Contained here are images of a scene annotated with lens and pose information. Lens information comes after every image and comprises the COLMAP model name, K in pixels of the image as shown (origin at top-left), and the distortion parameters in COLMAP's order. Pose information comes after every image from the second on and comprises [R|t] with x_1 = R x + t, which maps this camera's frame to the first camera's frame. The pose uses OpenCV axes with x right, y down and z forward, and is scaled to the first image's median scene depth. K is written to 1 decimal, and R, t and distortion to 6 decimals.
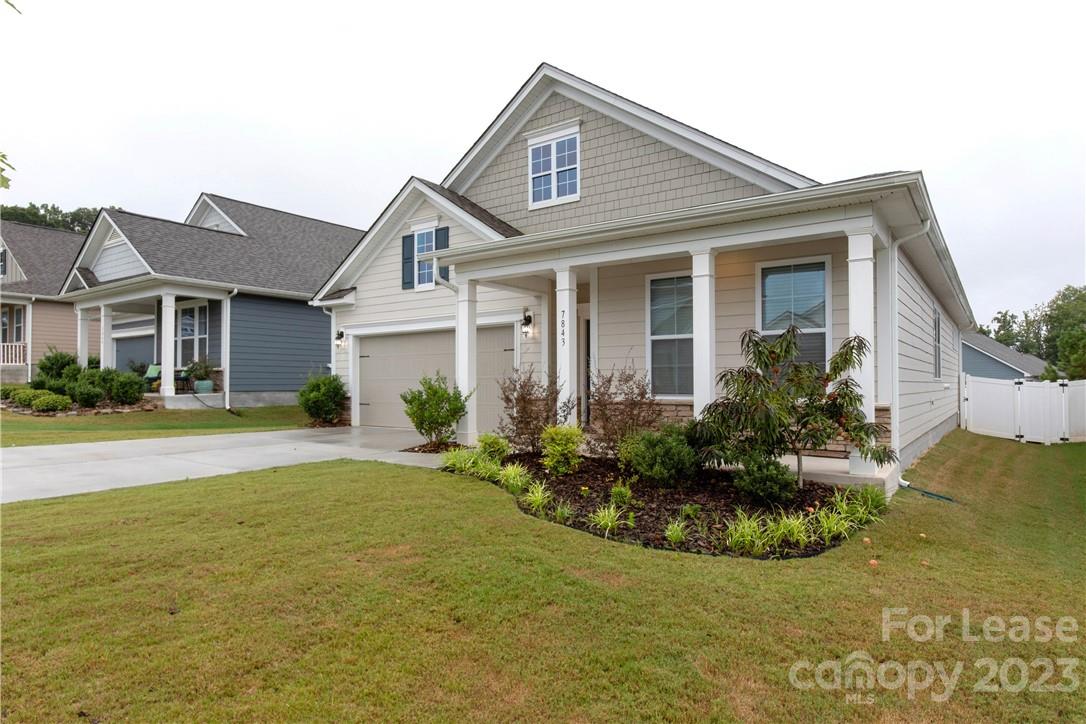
lens RADIAL K [[627.4, 0, 543.0], [0, 627.4, 362.0], [0, 0, 1]] dist [0.000213, -0.000028]
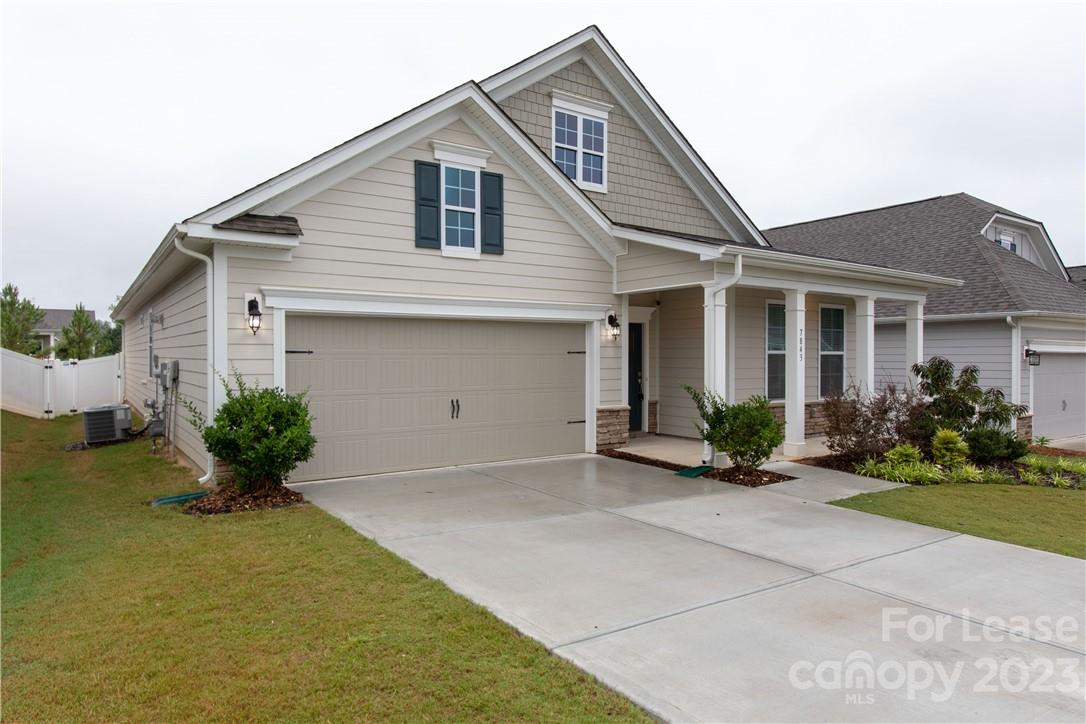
lens RADIAL K [[678.0, 0, 543.0], [0, 678.0, 362.0], [0, 0, 1]] dist [-0.042864, 0.000035]
pose [[0.333251, 0.003692, 0.942831, -0.869114], [-0.028932, 0.999561, 0.006312, -0.011655], [-0.942394, -0.029382, 0.333212, 0.710987]]
